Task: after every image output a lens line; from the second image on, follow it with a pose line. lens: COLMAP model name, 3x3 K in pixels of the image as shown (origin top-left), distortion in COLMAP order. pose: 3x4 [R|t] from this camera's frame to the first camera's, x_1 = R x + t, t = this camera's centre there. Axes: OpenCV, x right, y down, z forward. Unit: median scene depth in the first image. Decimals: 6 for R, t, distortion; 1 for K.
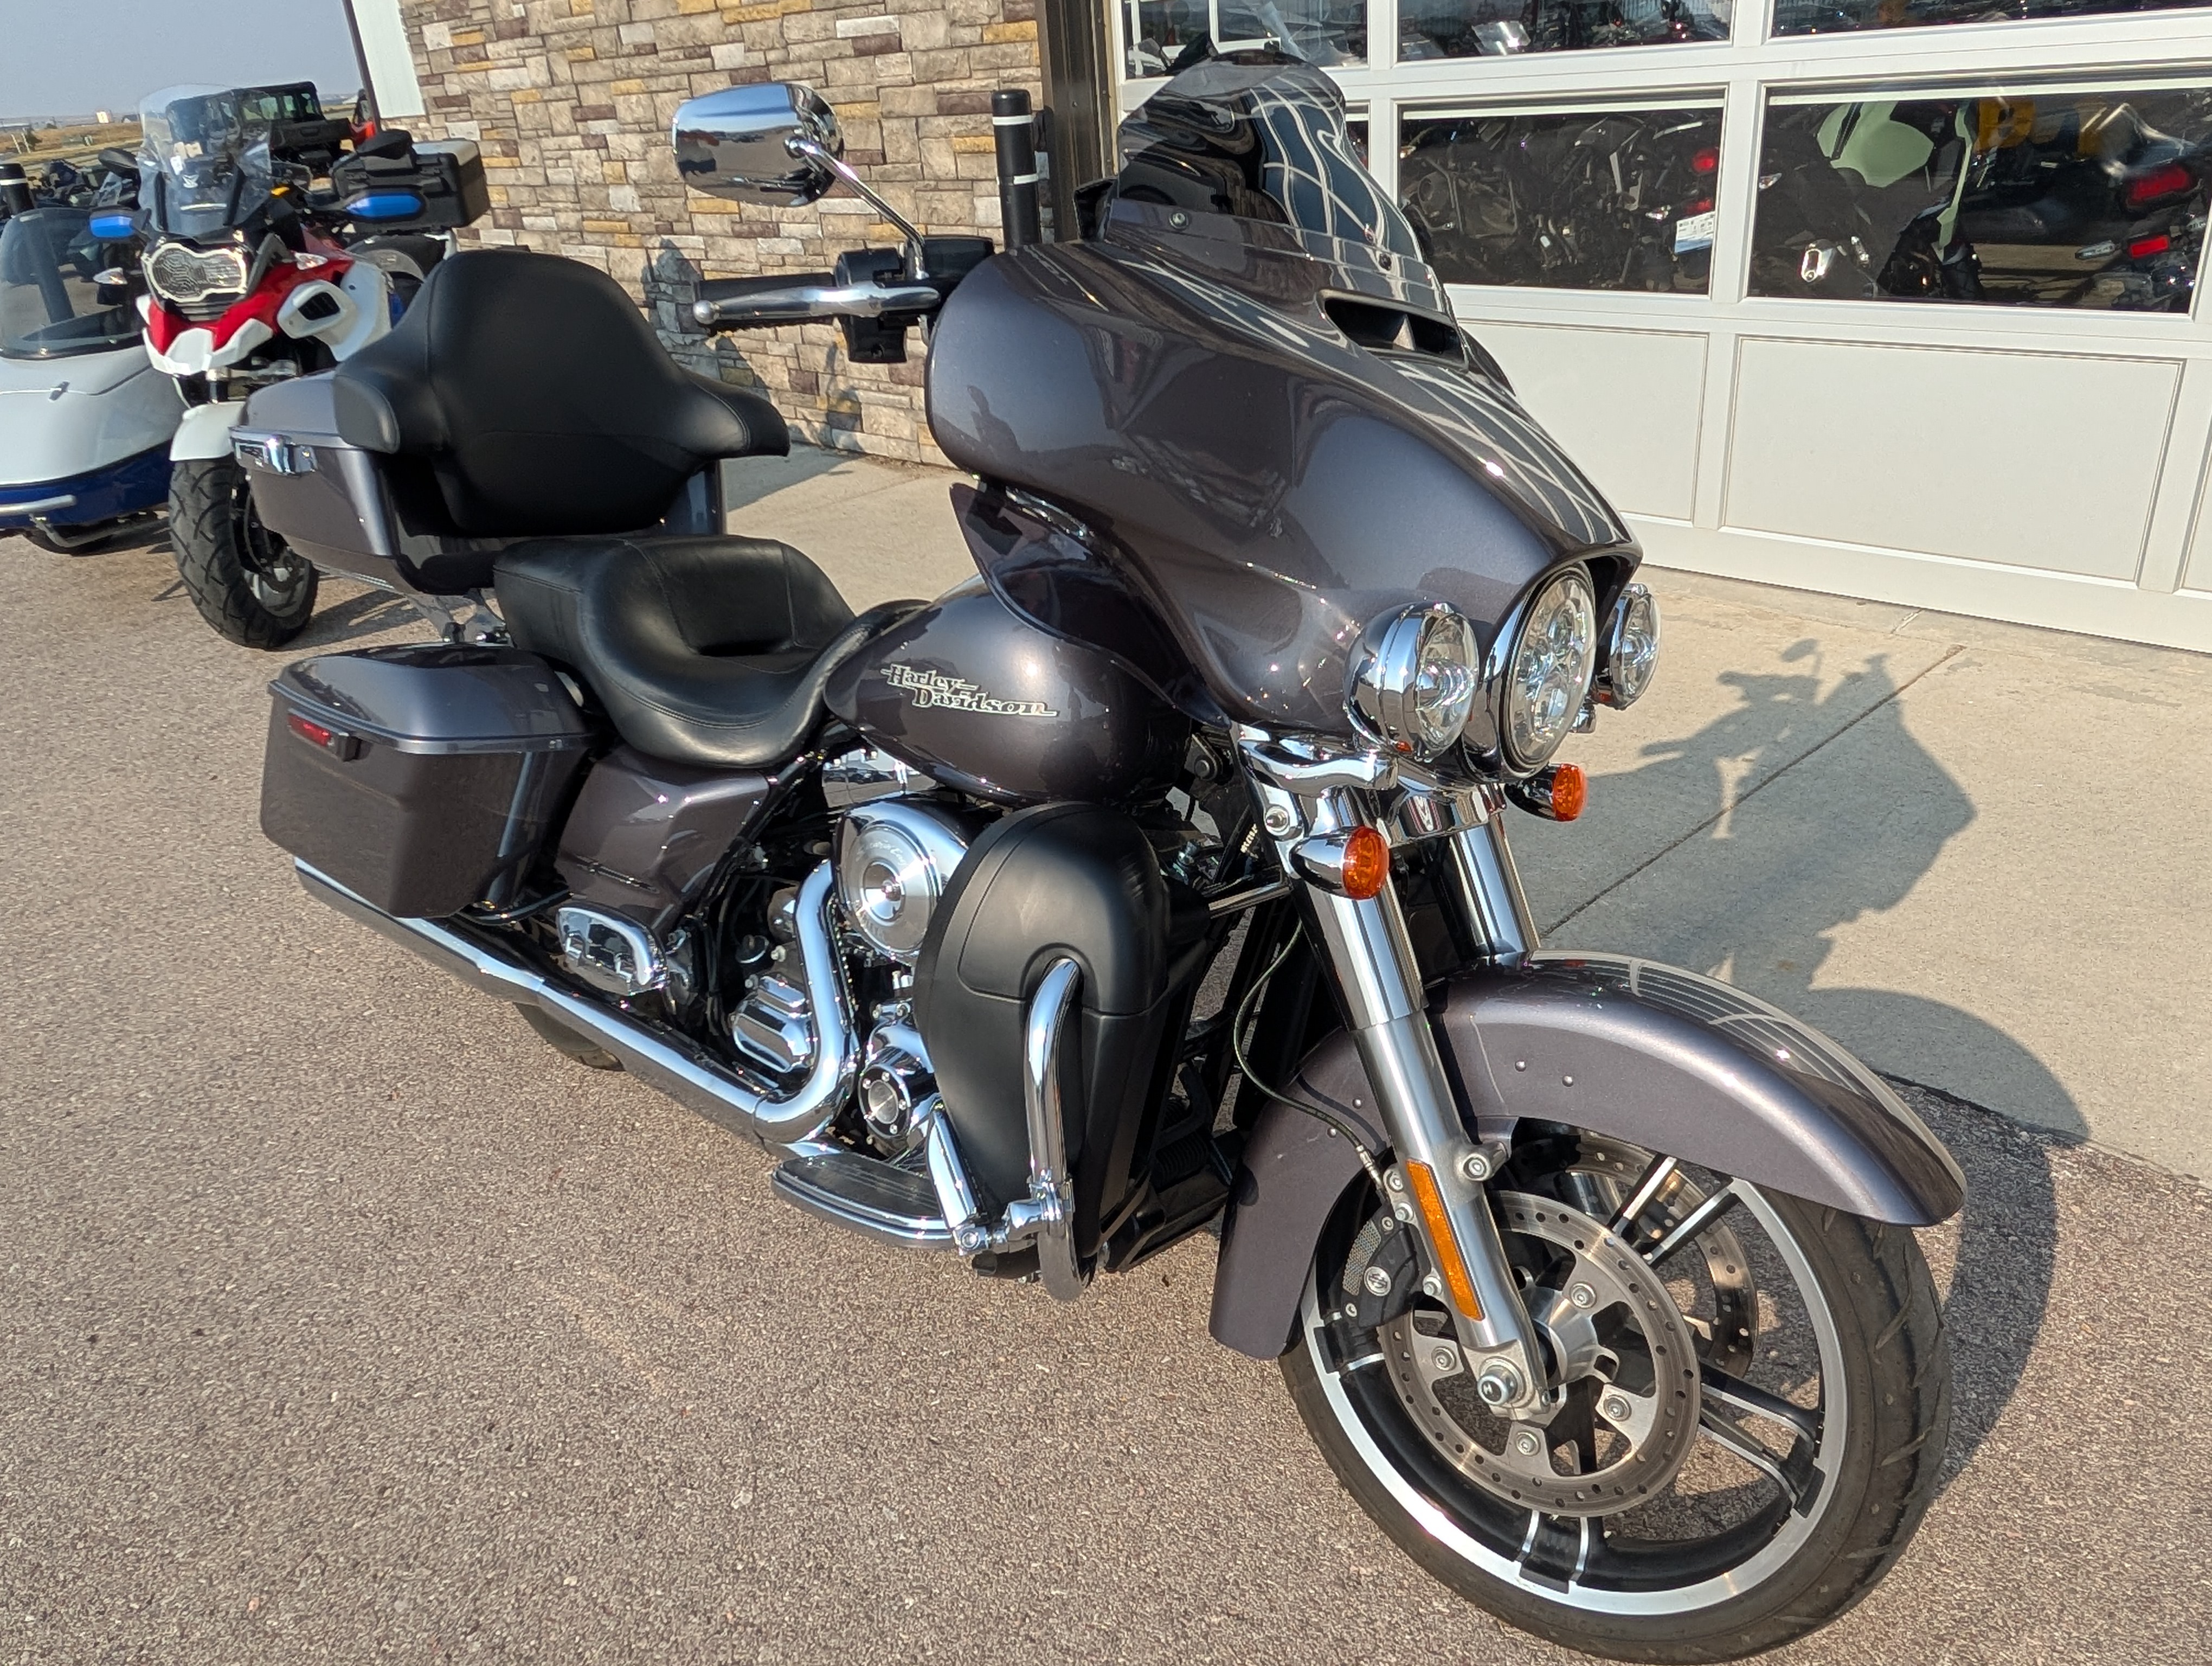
lens RADIAL K [[1610.6, 0, 1106.0], [0, 1610.6, 833.0], [0, 0, 1]] dist [0.002560, 0.000831]
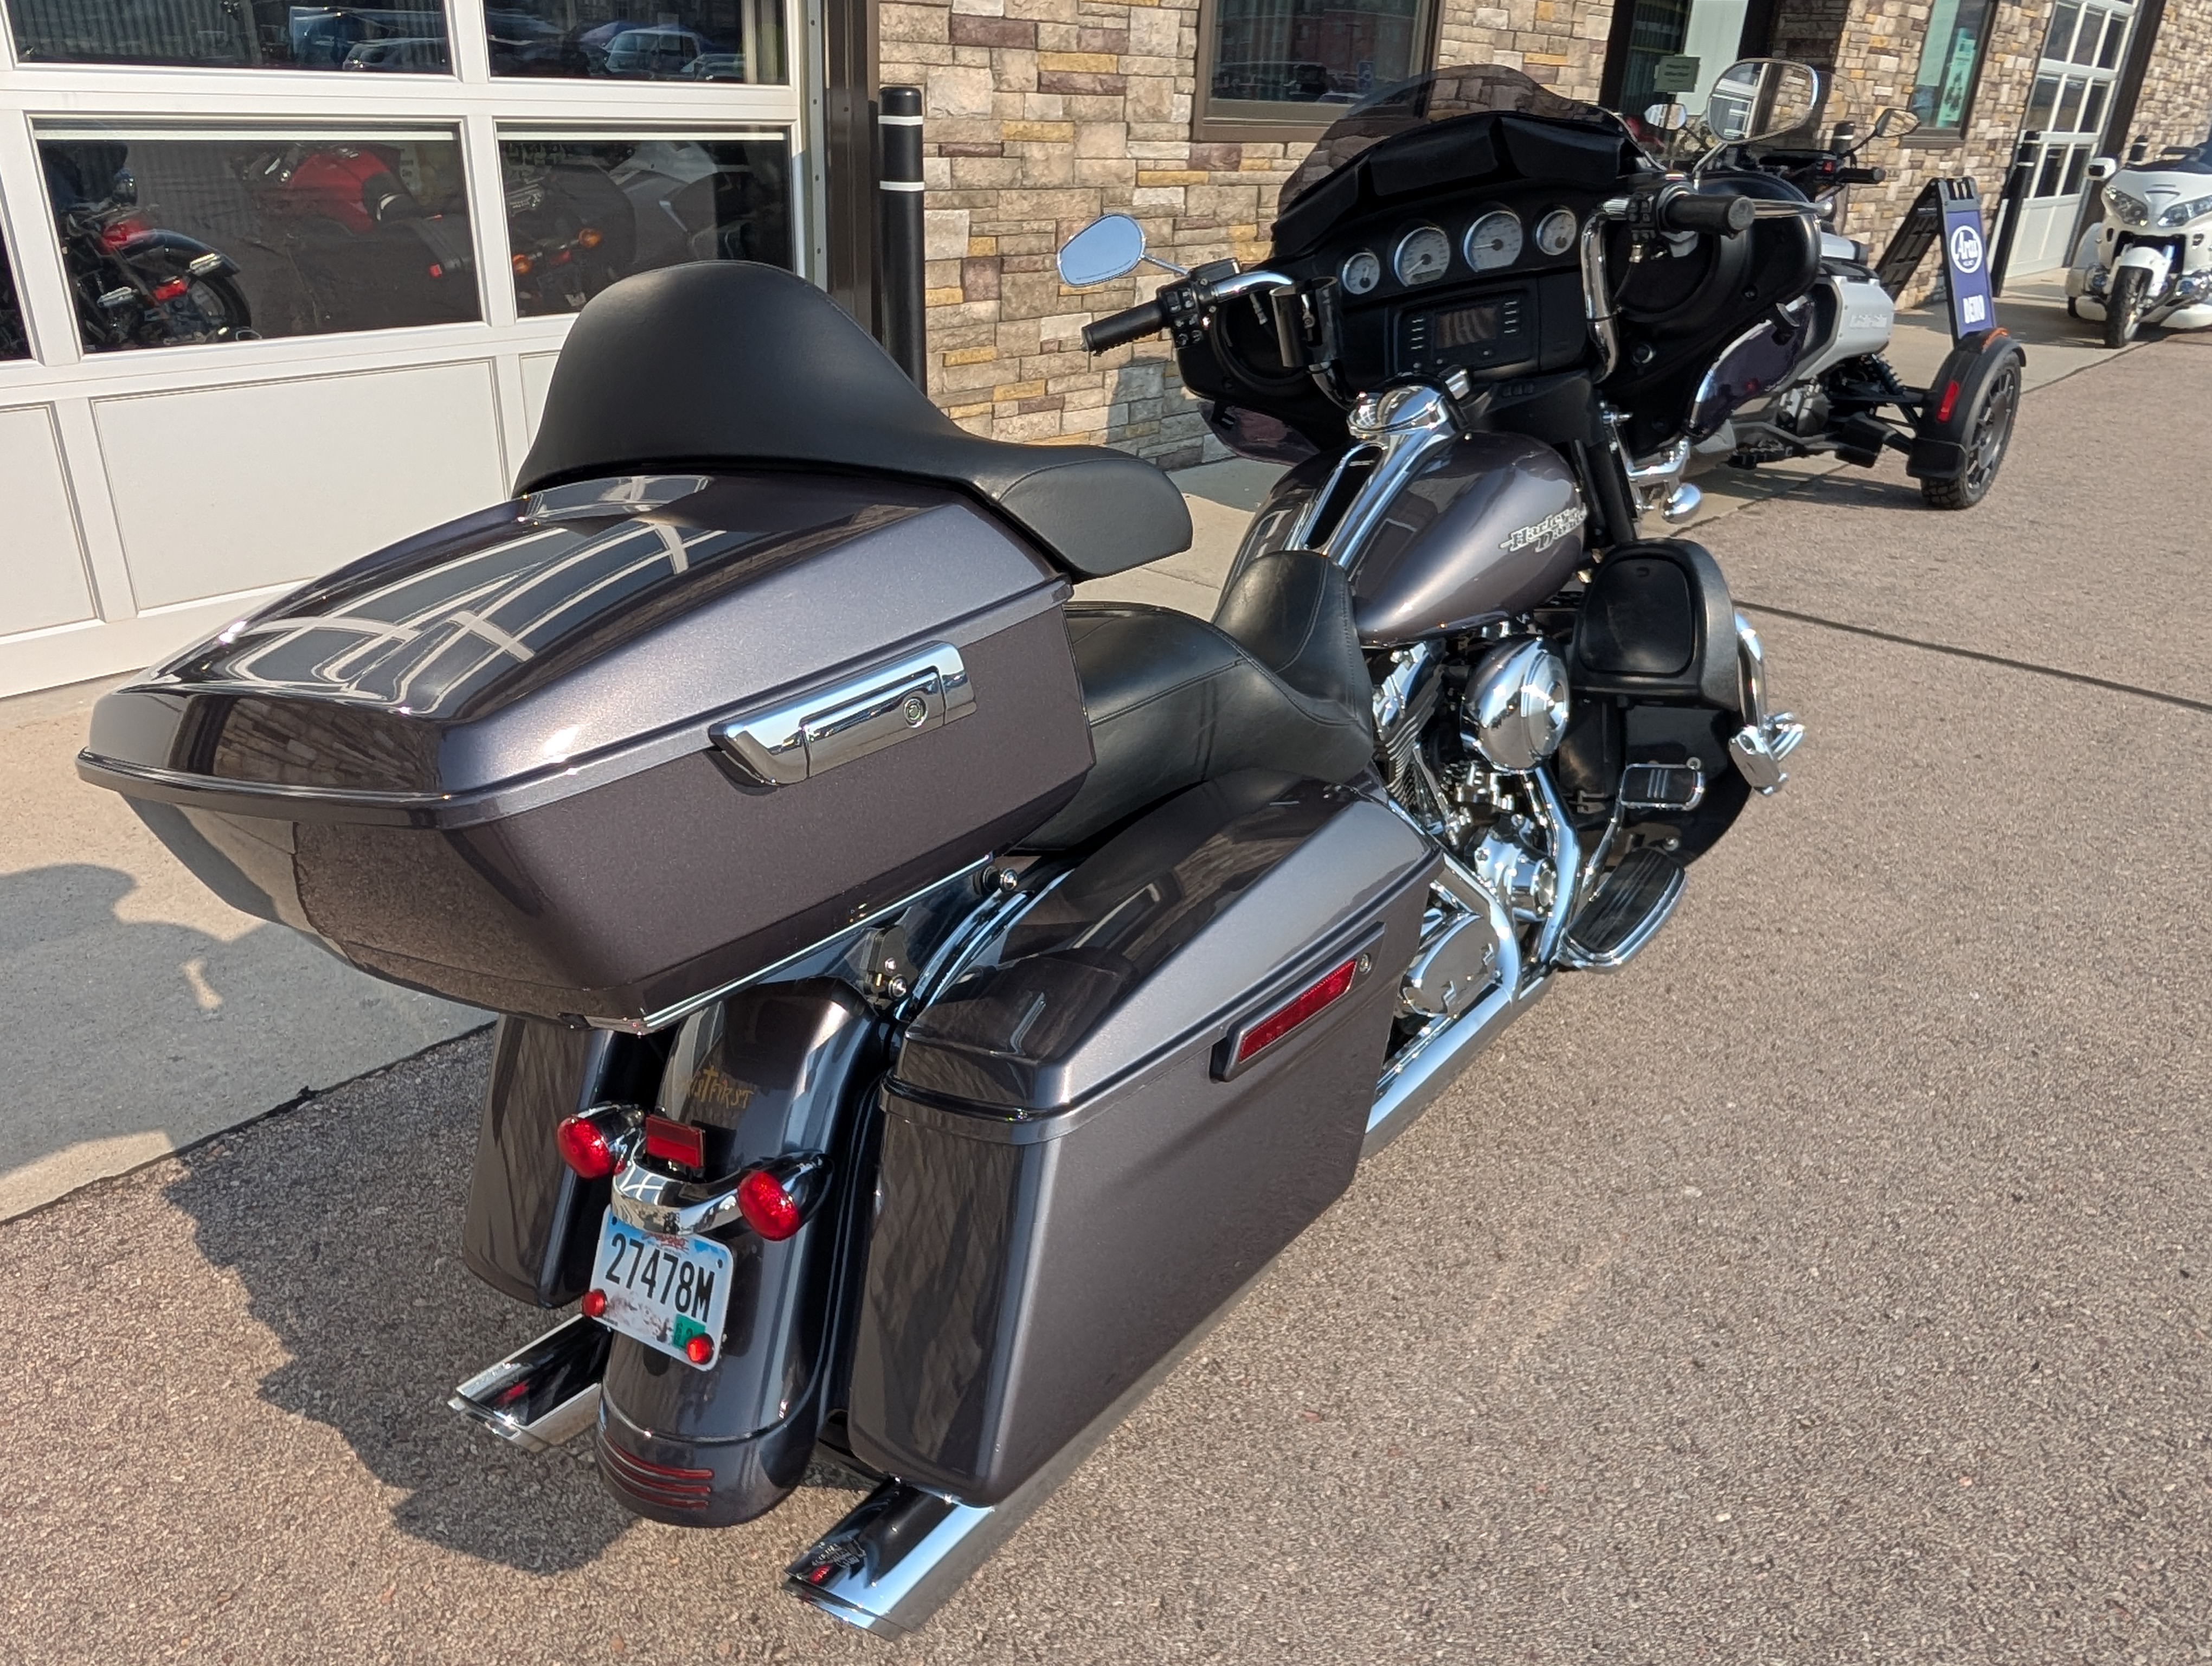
lens RADIAL K [[1599.9, 0, 1091.0], [0, 1599.9, 839.5], [0, 0, 1]] dist [0.000616, 0.001640]
pose [[-0.081411, -0.353377, 0.931932, -0.346171], [0.409188, 0.840750, 0.354548, -0.119353], [-0.908811, 0.410199, 0.076151, 0.331388]]
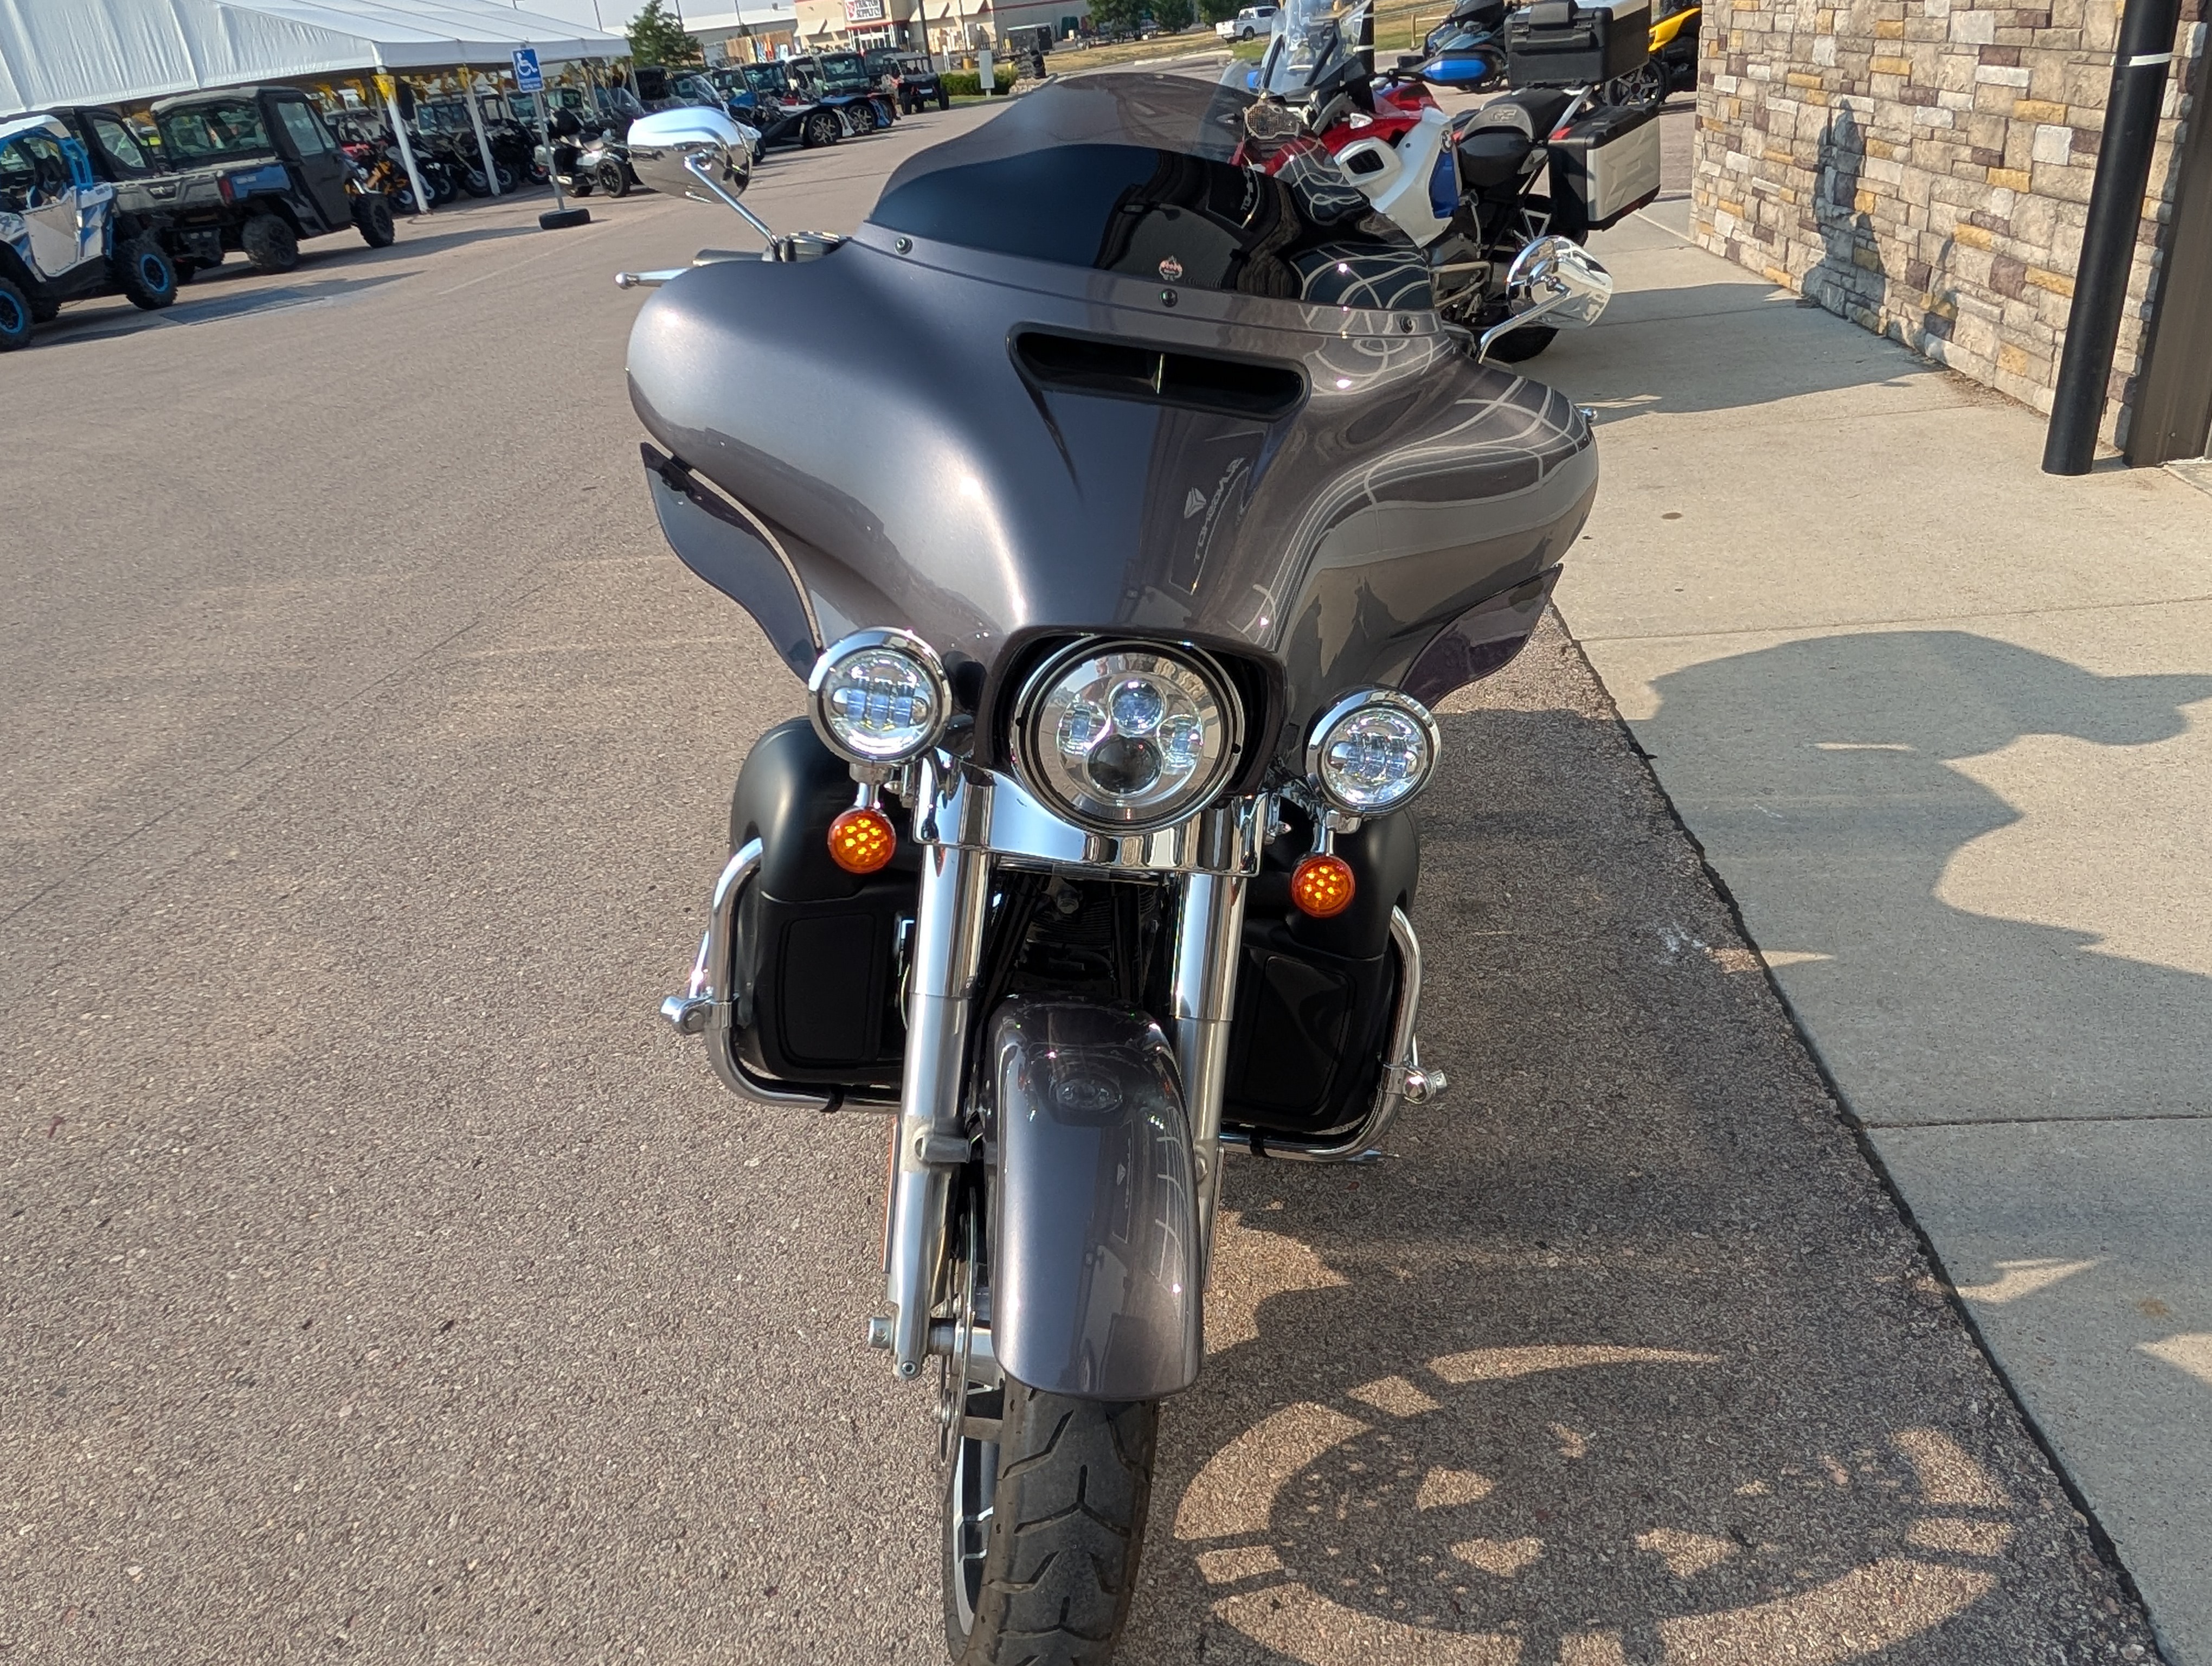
lens RADIAL K [[1600.0, 0, 1086.1], [0, 1600.0, 840.8], [0, 0, 1]] dist [0.000739, -0.001277]
pose [[0.673959, 0.349774, -0.650720, 0.191904], [-0.278246, 0.936136, 0.215007, -0.051686], [0.684367, 0.036154, 0.728241, 0.057359]]
